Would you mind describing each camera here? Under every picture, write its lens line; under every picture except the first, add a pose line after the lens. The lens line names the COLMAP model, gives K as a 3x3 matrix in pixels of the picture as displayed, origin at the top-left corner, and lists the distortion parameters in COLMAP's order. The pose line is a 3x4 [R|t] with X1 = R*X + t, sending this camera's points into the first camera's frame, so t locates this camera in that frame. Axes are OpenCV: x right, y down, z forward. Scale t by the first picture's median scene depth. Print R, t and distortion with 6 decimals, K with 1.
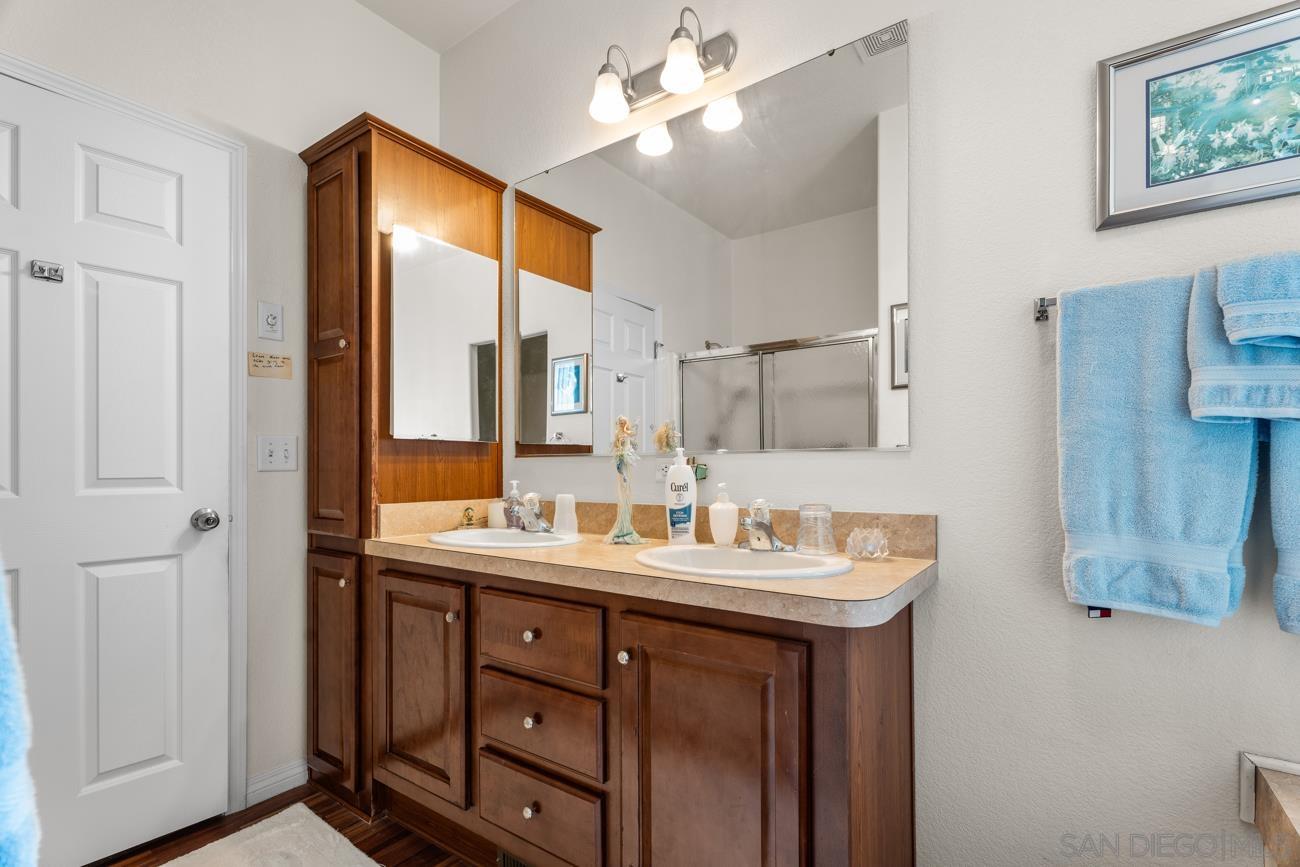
lens RADIAL K [[589.8, 0, 648.2], [0, 589.8, 463.2], [0, 0, 1]] dist [0.003434, -0.001438]
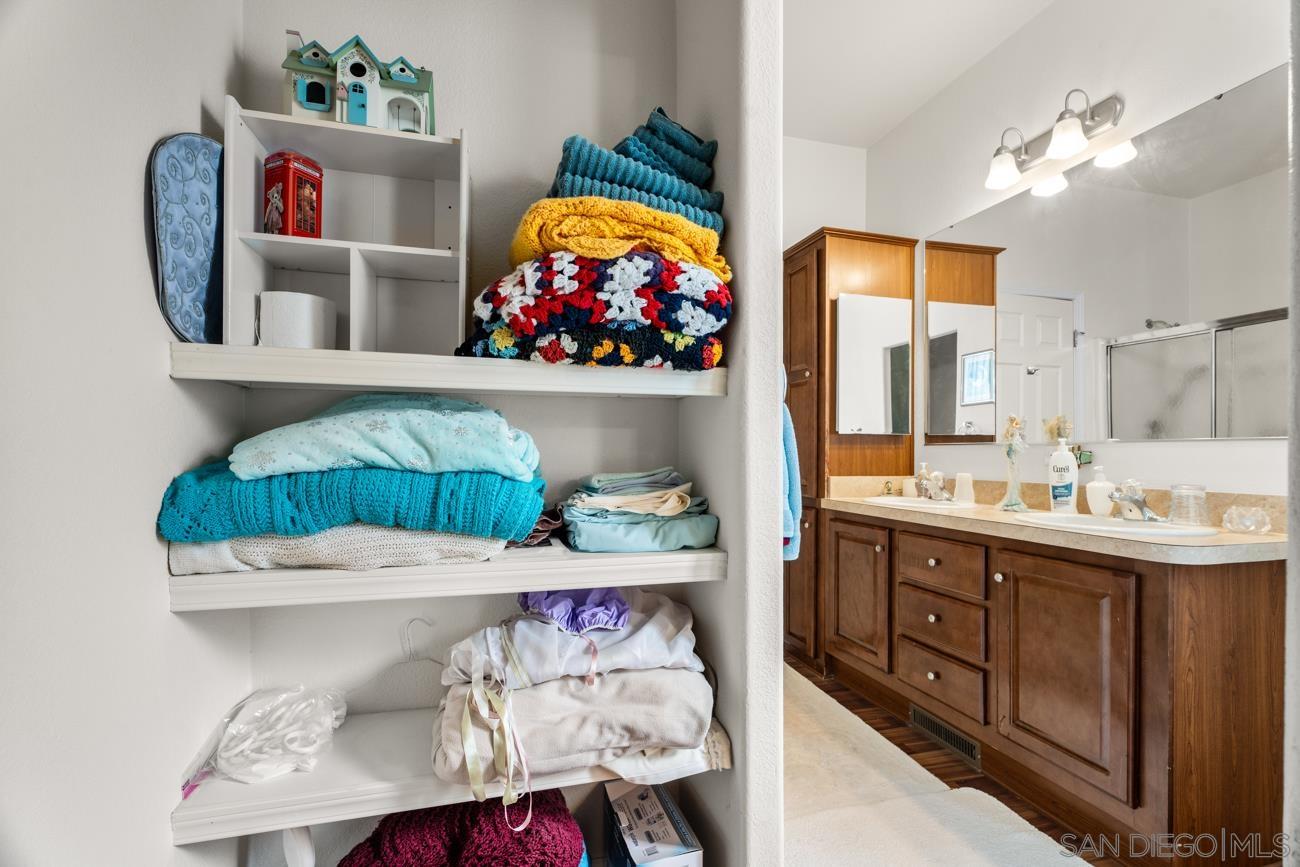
lens RADIAL K [[589.8, 0, 652.9], [0, 589.8, 451.0], [0, 0, 1]] dist [0.003434, -0.001438]
pose [[0.792823, 0.005020, -0.609432, 0.126823], [-0.004806, 0.999986, 0.001984, 0.002778], [0.609433, 0.001356, 0.792836, -0.539564]]
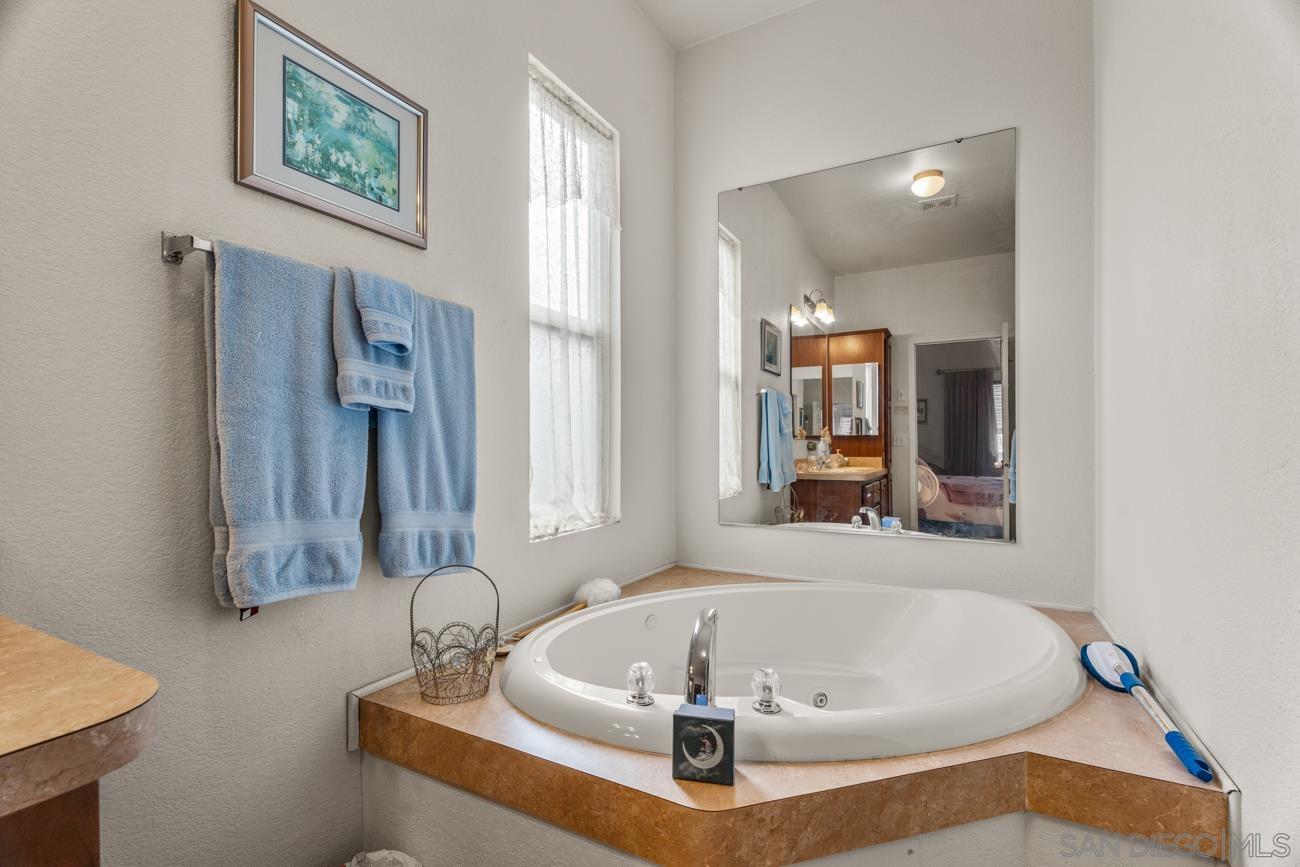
lens RADIAL K [[589.8, 0, 644.5], [0, 589.8, 444.9], [0, 0, 1]] dist [0.003434, -0.001438]
pose [[-0.125106, -0.002037, 0.992141, -0.140085], [-0.000556, 0.999998, 0.001983, -0.001665], [-0.992143, -0.000303, -0.125107, 0.354753]]
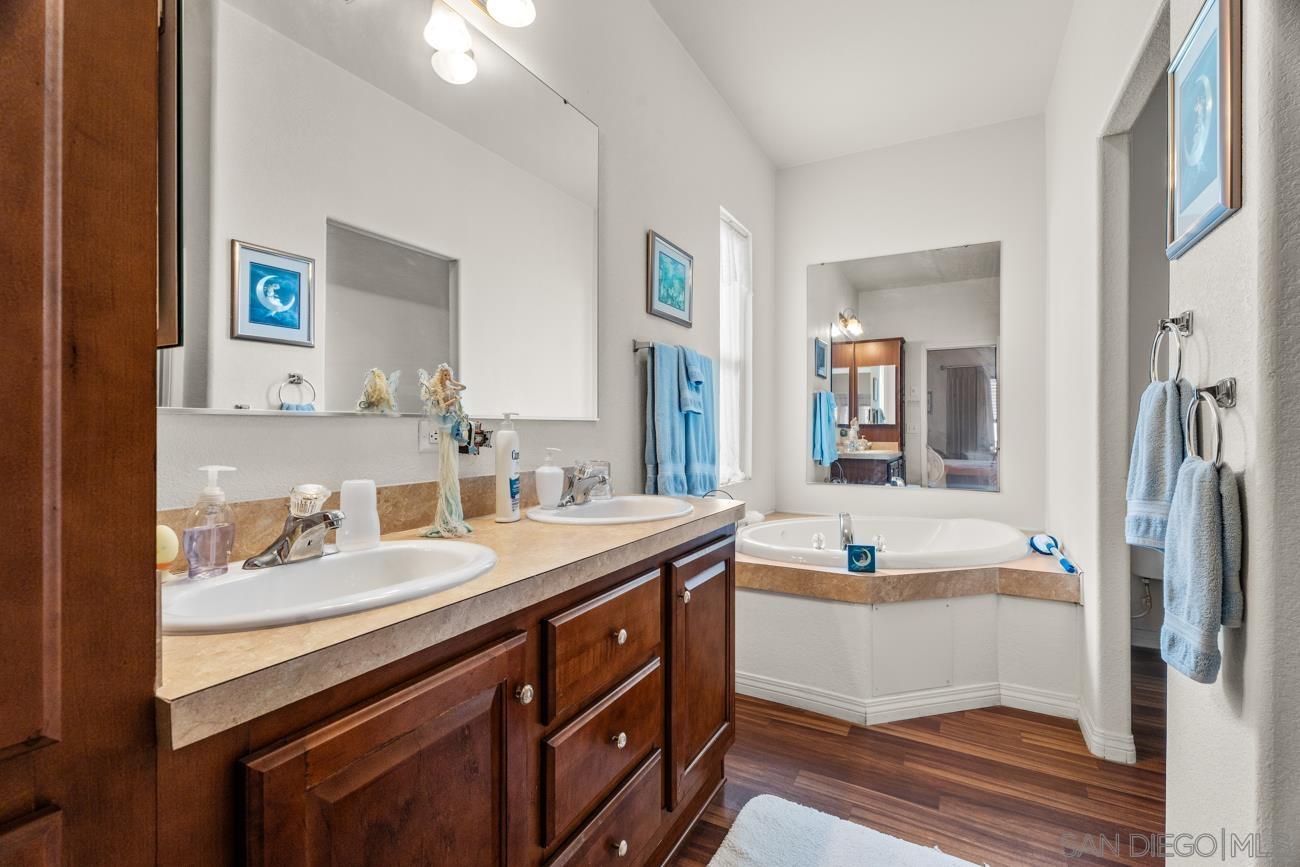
lens RADIAL K [[589.8, 0, 649.1], [0, 589.8, 427.0], [0, 0, 1]] dist [0.003434, -0.001438]
pose [[-0.132863, 0.004874, 0.991122, -0.847901], [-0.005552, 0.999969, -0.005661, 0.002364], [-0.991119, -0.006255, -0.132832, 0.882016]]
